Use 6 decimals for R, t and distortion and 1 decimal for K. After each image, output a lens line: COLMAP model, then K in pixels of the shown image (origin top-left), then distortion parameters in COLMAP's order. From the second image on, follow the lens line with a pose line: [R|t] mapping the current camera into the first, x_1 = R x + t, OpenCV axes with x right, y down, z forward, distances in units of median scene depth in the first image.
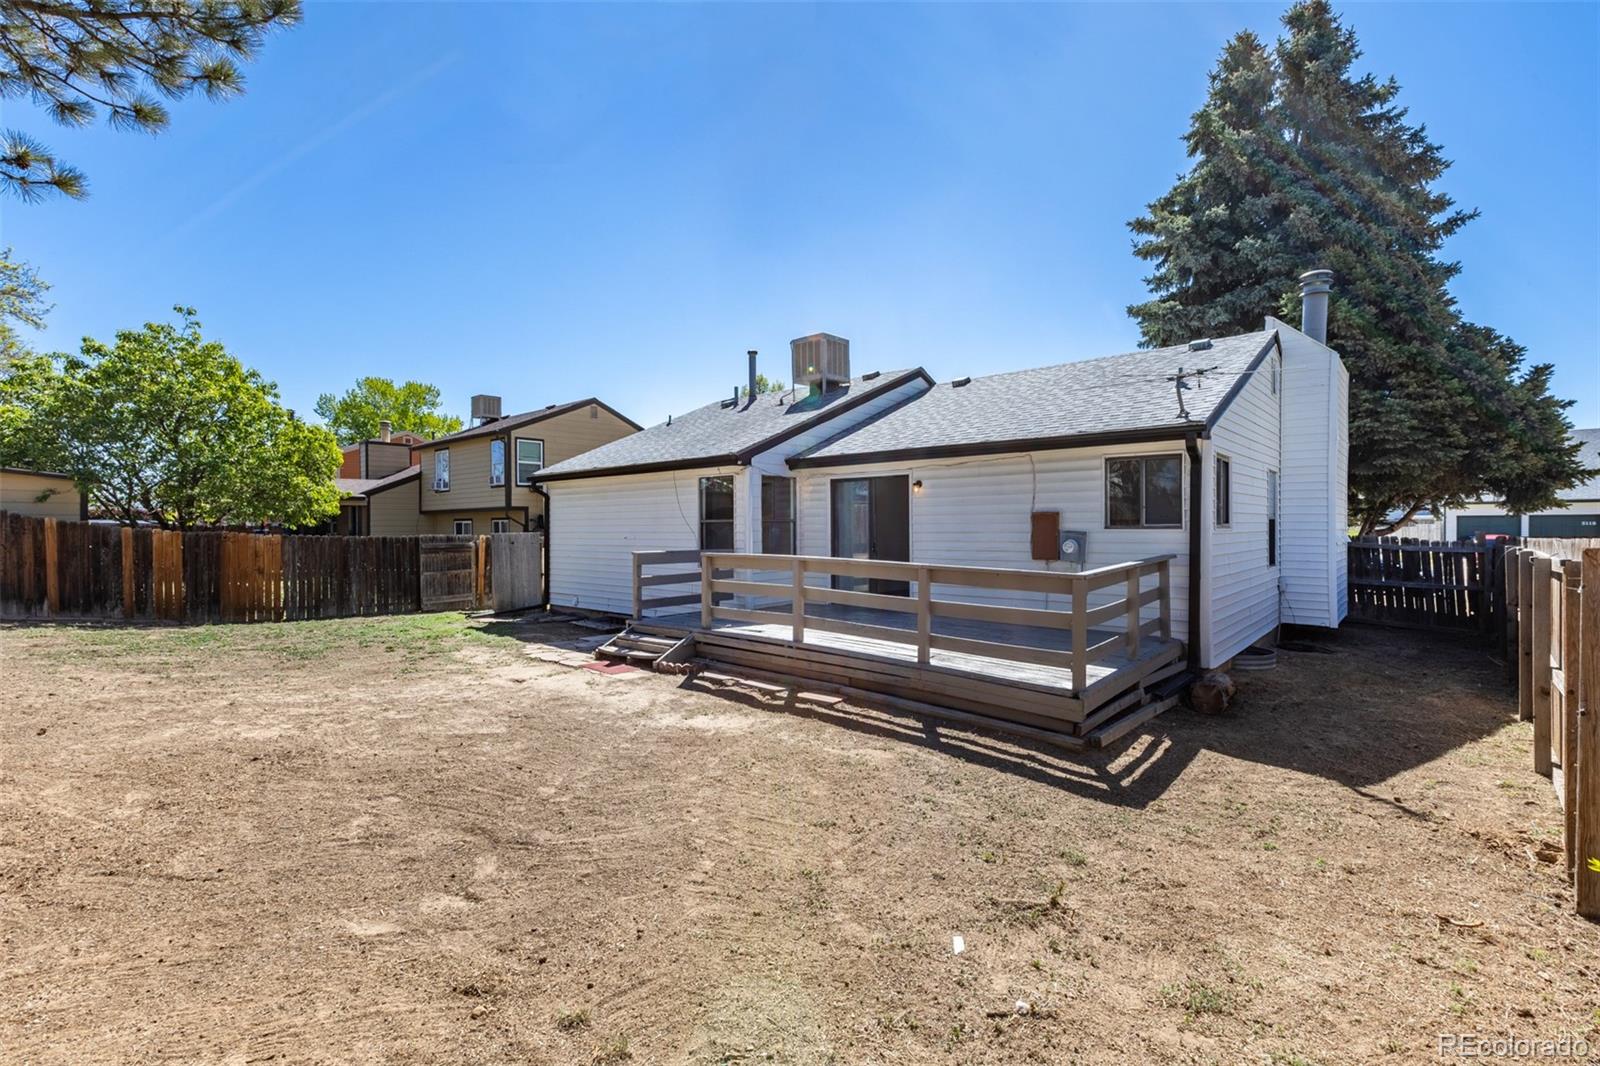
lens RADIAL K [[713.8, 0, 796.3], [0, 713.8, 535.3], [0, 0, 1]] dist [0.001077, -0.000022]
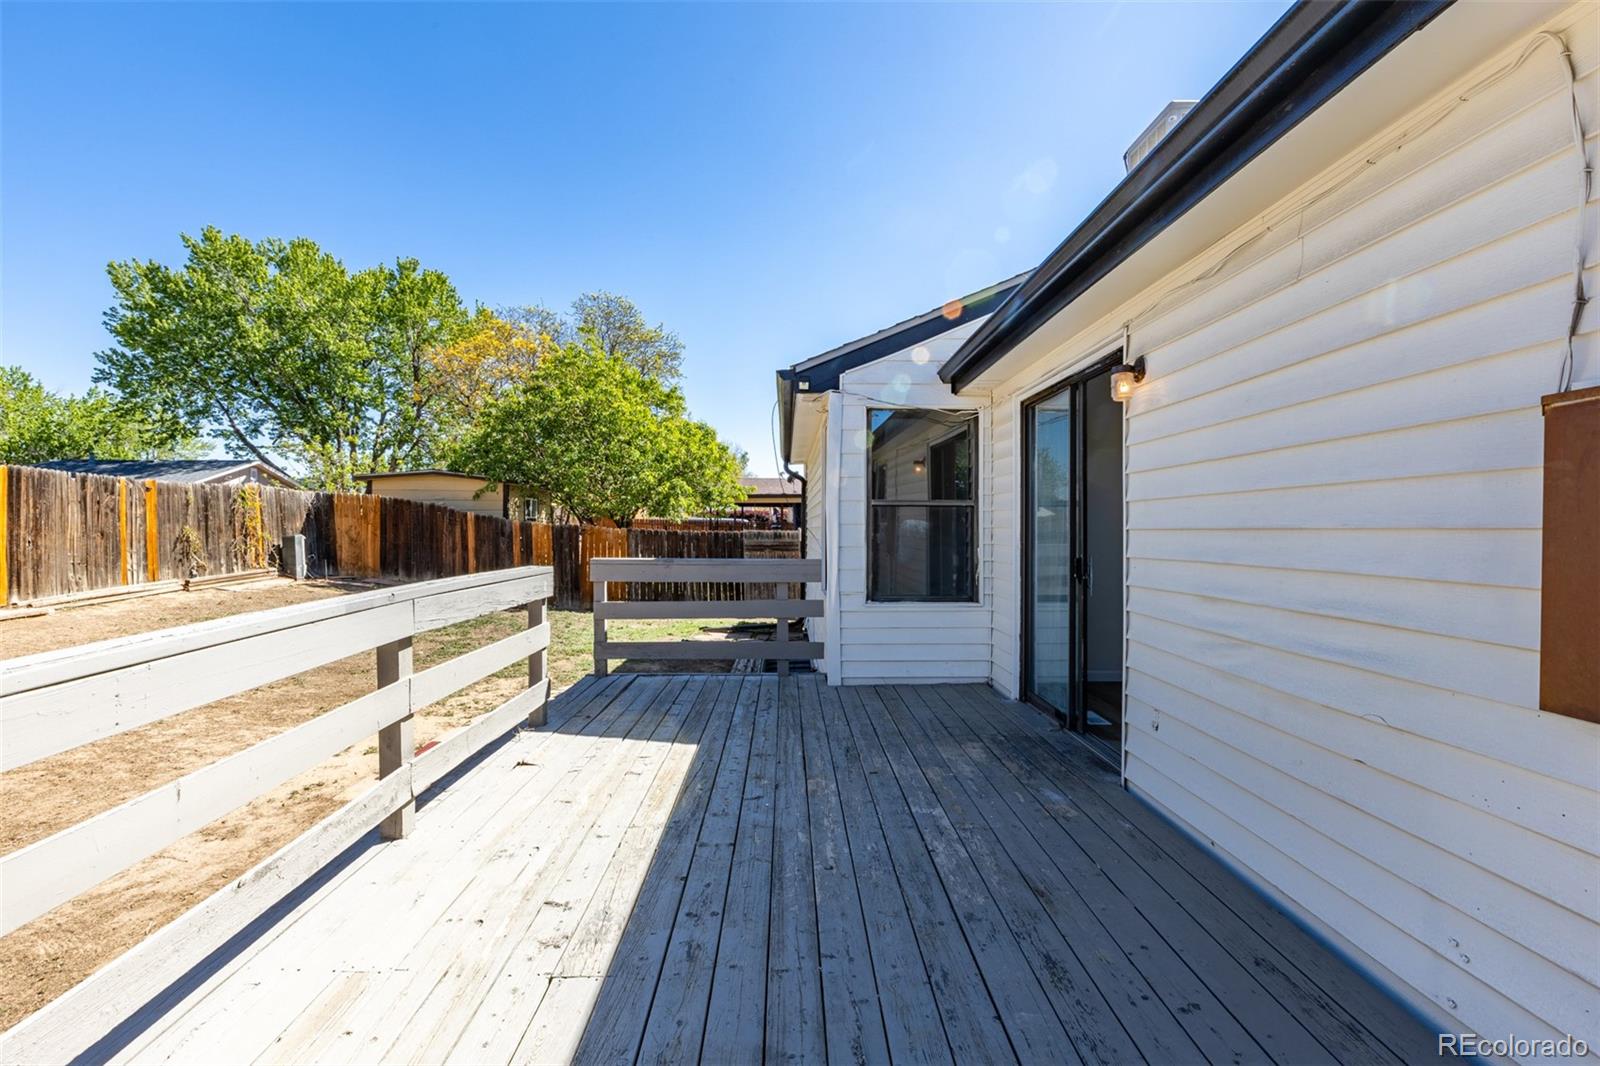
lens RADIAL K [[713.8, 0, 803.2], [0, 713.8, 535.9], [0, 0, 1]] dist [0.001077, -0.000022]
pose [[0.686962, 0.015291, -0.726532, 0.321716], [-0.015179, 0.999862, 0.006692, -0.000588], [0.726535, 0.006431, 0.687100, 0.750235]]
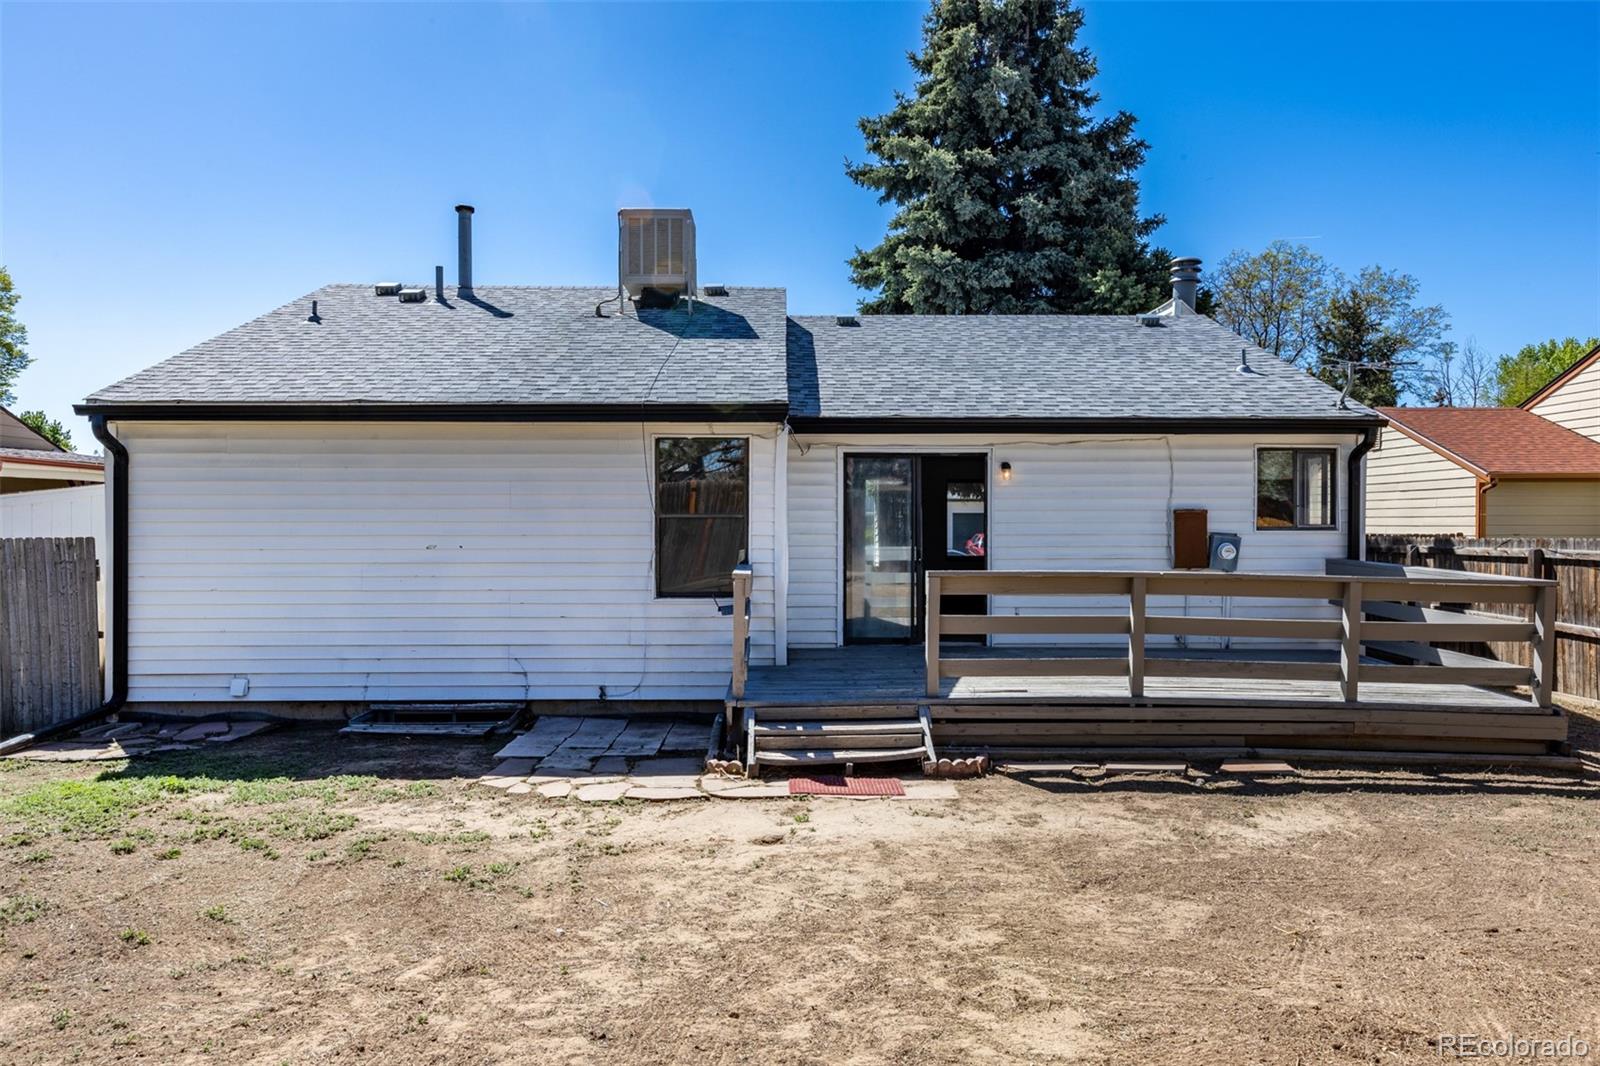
lens RADIAL K [[1058.6, 0, 796.7], [0, 1058.6, 530.8], [0, 0, 1]] dist [0.011969, -0.000220]
pose [[0.735795, -0.001832, 0.677202, -0.764259], [0.003617, 0.999993, -0.001224, -0.007903], [-0.677194, 0.003350, 0.735797, 0.393184]]
